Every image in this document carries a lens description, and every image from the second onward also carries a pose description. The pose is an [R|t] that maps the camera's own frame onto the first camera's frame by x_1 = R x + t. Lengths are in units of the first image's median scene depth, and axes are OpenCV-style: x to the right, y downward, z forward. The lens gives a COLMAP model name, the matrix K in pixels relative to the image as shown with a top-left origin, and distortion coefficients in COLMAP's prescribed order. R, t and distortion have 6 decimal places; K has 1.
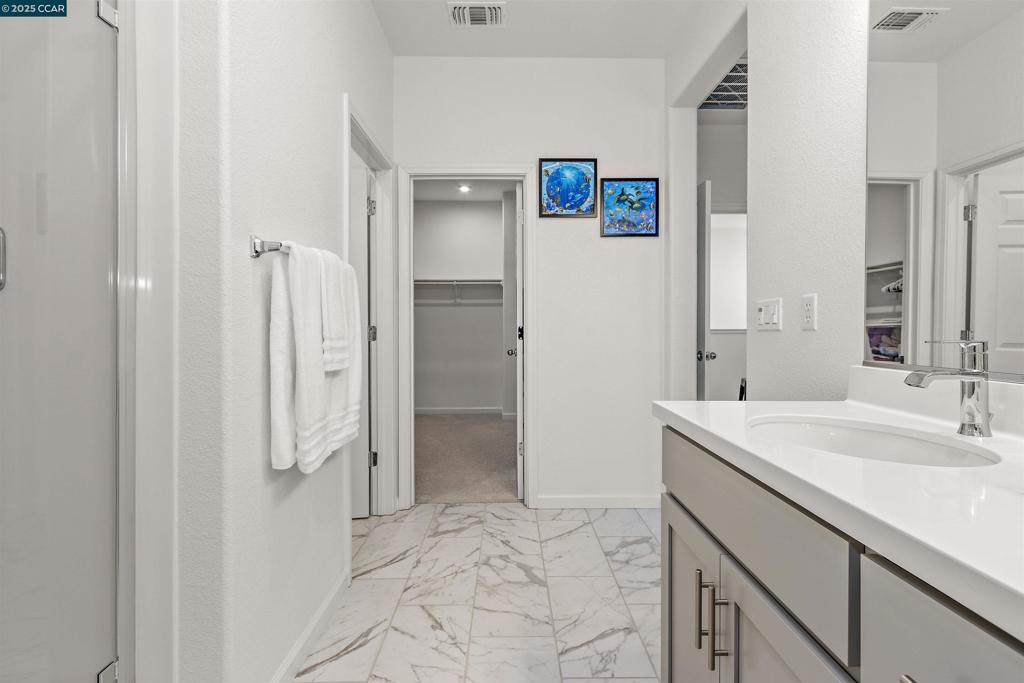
lens RADIAL K [[474.4, 0, 513.1], [0, 474.4, 339.0], [0, 0, 1]] dist [0.003203, -0.001789]
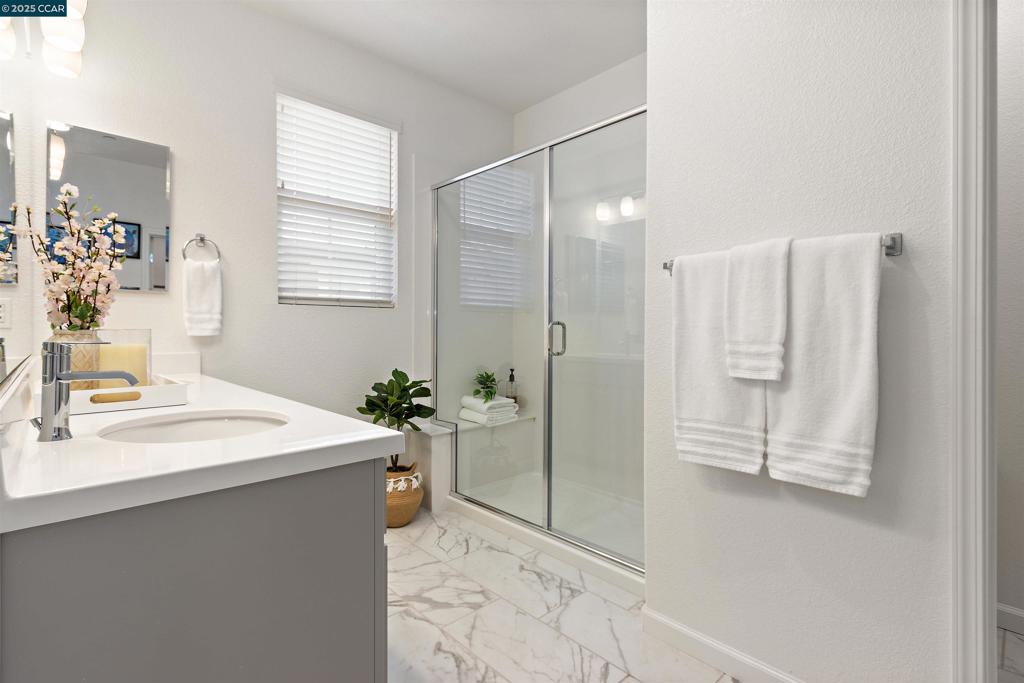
lens RADIAL K [[474.4, 0, 512.6], [0, 474.4, 337.9], [0, 0, 1]] dist [0.003203, -0.001789]
pose [[-0.743494, 0.000502, -0.668743, 0.519293], [-0.006686, 0.999944, 0.008184, -0.012194], [0.668709, 0.010556, -0.743449, 1.777417]]
